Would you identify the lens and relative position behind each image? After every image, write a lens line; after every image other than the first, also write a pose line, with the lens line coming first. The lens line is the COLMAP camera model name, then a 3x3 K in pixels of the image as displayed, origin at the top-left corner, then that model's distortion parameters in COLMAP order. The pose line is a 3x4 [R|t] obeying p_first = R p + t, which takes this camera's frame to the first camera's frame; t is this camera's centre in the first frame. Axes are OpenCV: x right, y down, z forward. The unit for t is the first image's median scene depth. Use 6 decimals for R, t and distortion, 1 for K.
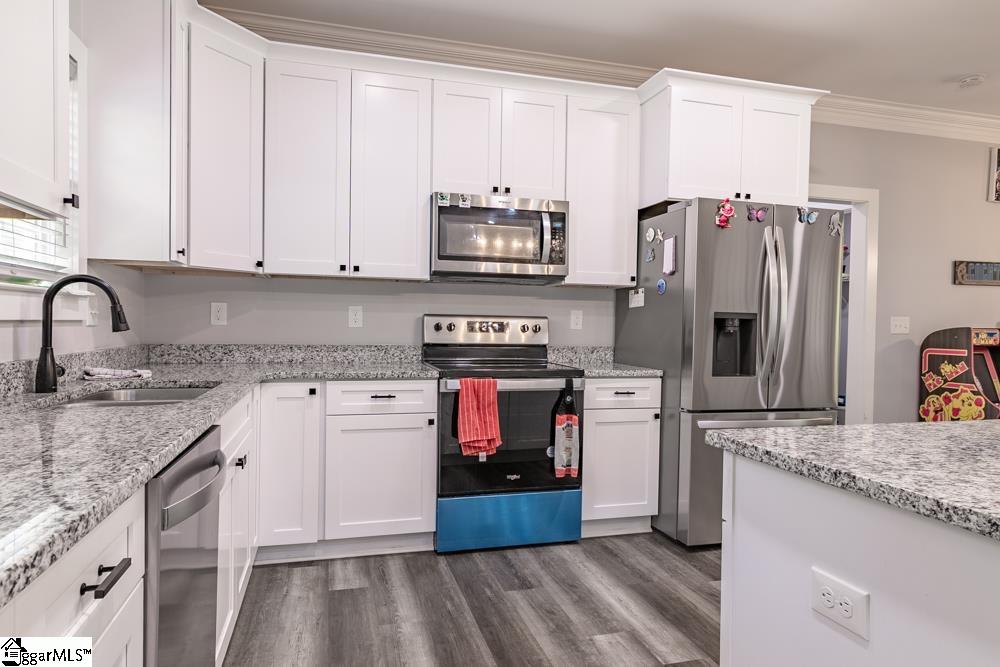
lens RADIAL K [[640.3, 0, 496.2], [0, 640.3, 338.9], [0, 0, 1]] dist [-0.004133, 0.008640]
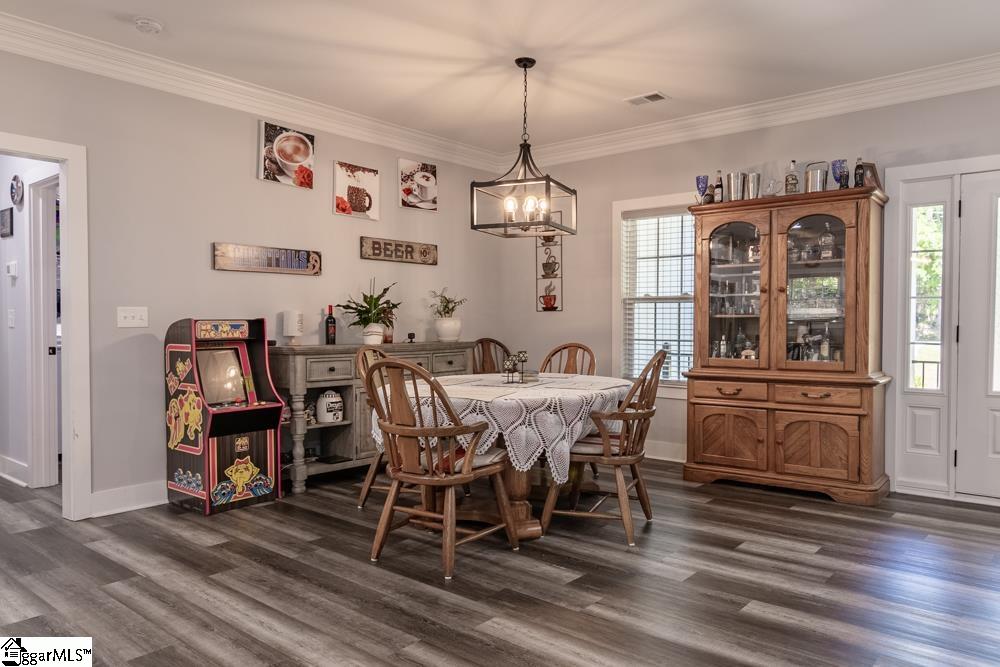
lens RADIAL K [[690.7, 0, 506.8], [0, 690.7, 339.7], [0, 0, 1]] dist [0.001232, -0.003446]
pose [[0.835186, -0.027841, 0.549263, 0.556695], [0.025416, 0.999605, 0.012021, 0.009820], [-0.549380, 0.003920, 0.835563, -0.009361]]
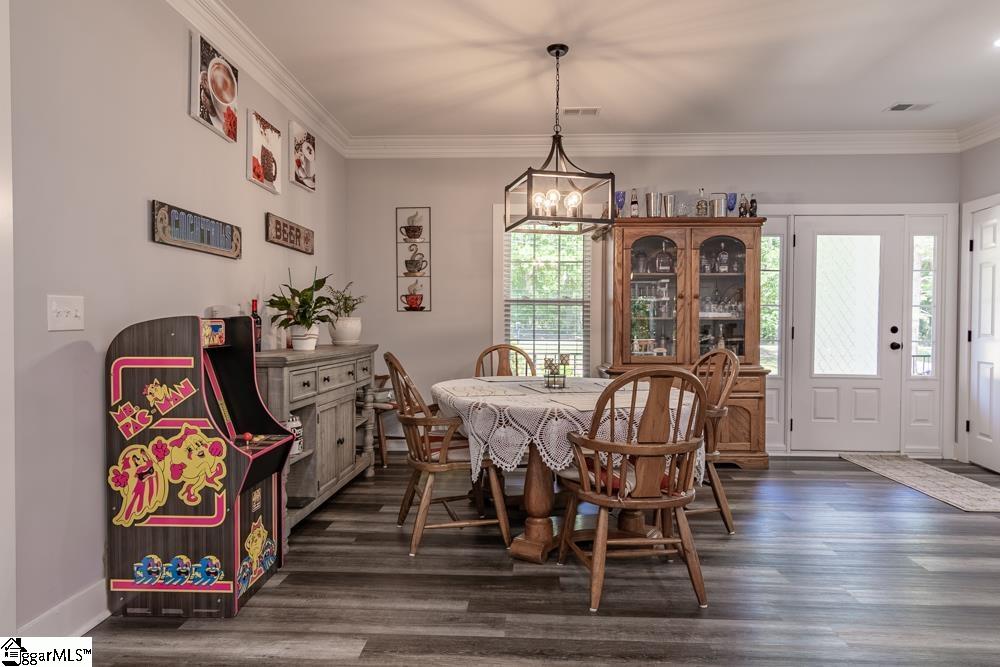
lens RADIAL K [[640.3, 0, 501.9], [0, 640.3, 335.9], [0, 0, 1]] dist [-0.004133, 0.008640]
pose [[0.340060, -0.031082, 0.939890, 0.295879], [0.024676, 0.999404, 0.024122, -0.007236], [-0.940080, 0.014989, 0.340625, 0.539738]]
